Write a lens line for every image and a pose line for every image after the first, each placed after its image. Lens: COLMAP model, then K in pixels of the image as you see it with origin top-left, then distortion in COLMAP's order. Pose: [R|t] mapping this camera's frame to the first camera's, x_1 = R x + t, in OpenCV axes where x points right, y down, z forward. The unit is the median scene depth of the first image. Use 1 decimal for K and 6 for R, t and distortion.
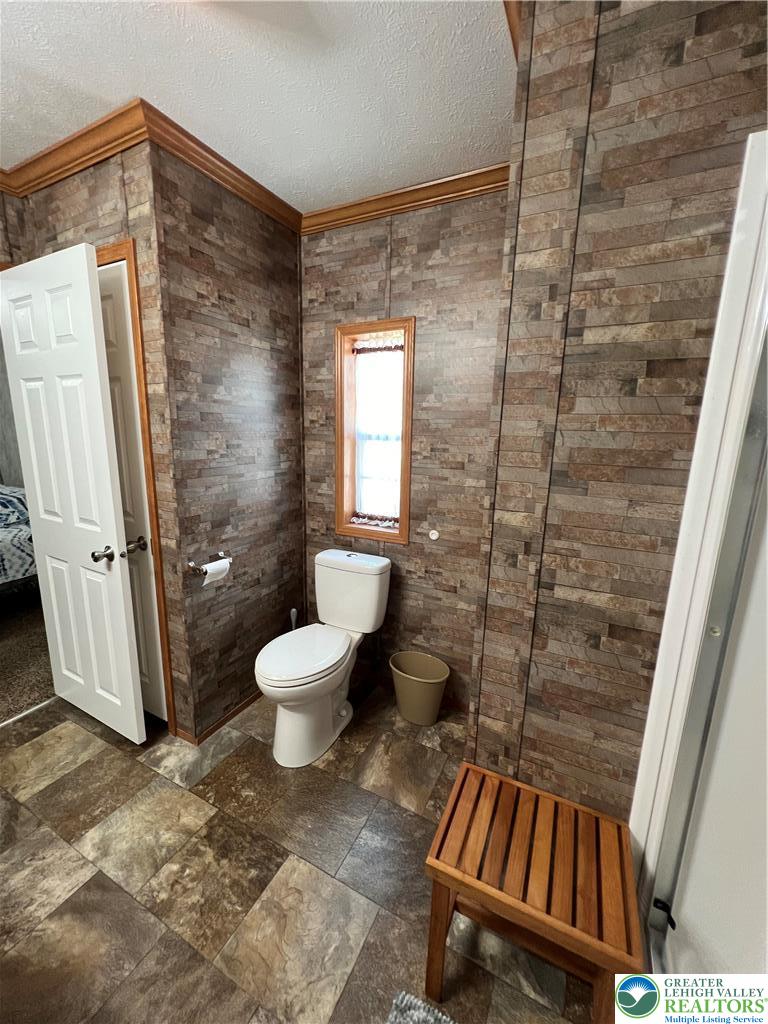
lens RADIAL K [[410.2, 0, 385.3], [0, 410.2, 510.3], [0, 0, 1]] dist [-0.003035, 0.000283]
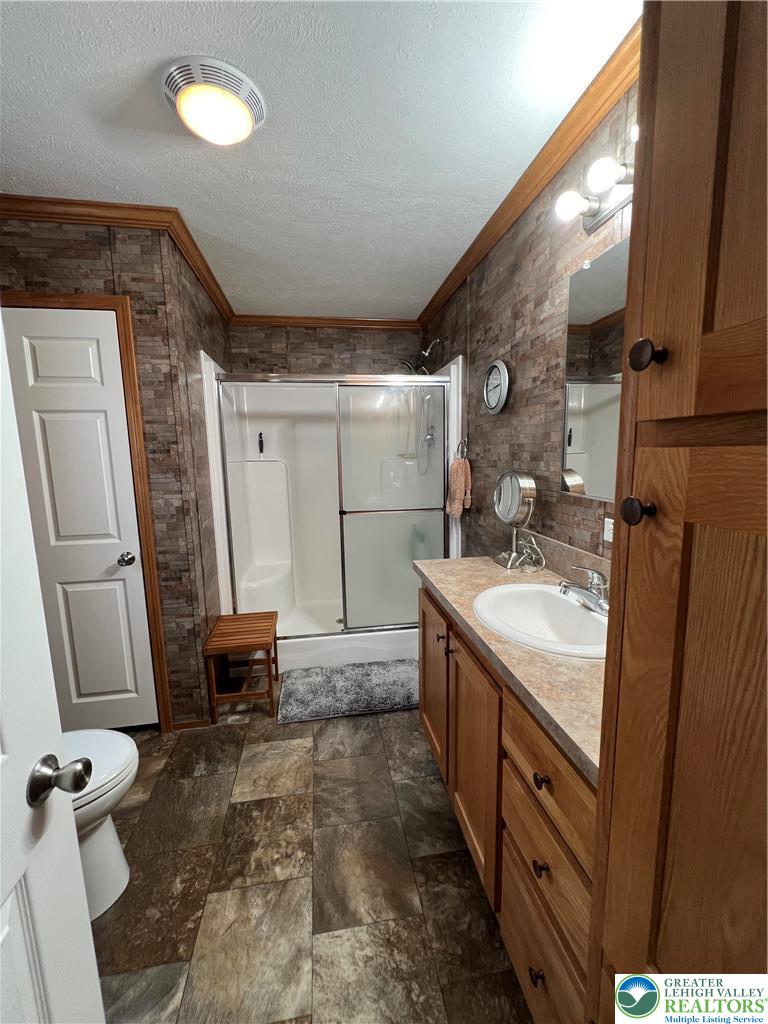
lens RADIAL K [[410.2, 0, 380.6], [0, 410.2, 510.2], [0, 0, 1]] dist [-0.003035, 0.000283]
pose [[-0.587041, -0.120341, 0.800563, -1.429100], [0.165289, 0.950242, 0.264045, -0.223888], [-0.792504, 0.287330, -0.537940, 1.125607]]
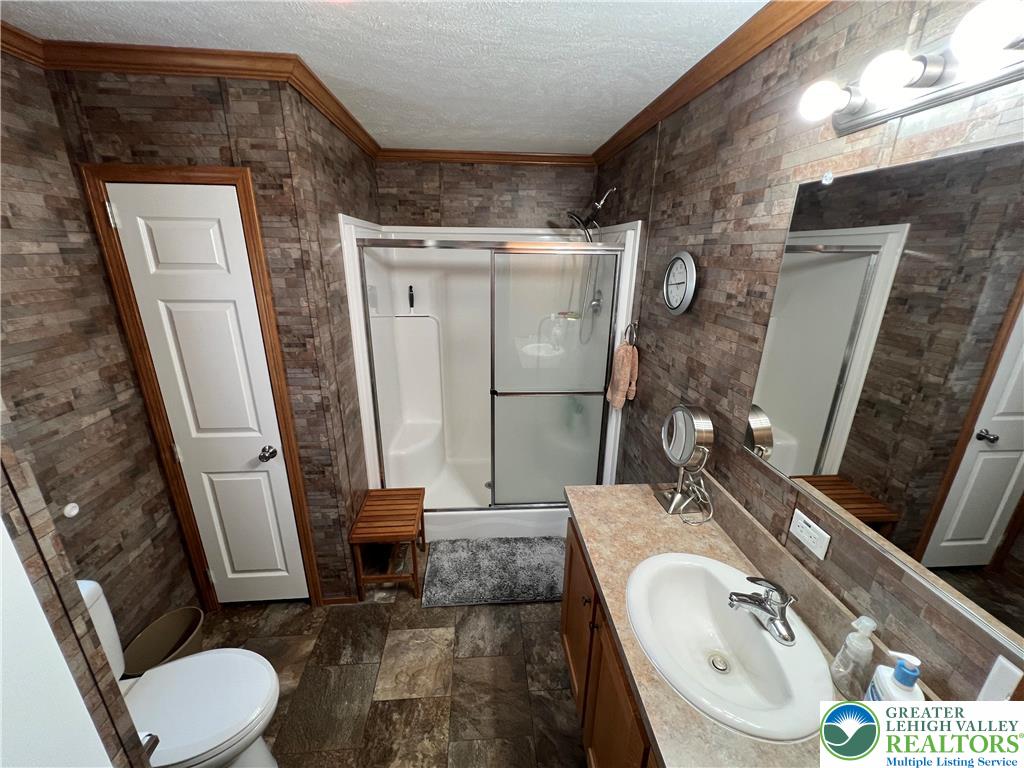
lens RADIAL K [[410.2, 0, 508.6], [0, 410.2, 385.2], [0, 0, 1]] dist [-0.003035, 0.000283]
pose [[-0.516743, -0.293248, 0.804352, -1.245543], [0.143888, 0.896399, 0.419244, -0.515449], [-0.843963, 0.332378, -0.421013, 0.919059]]
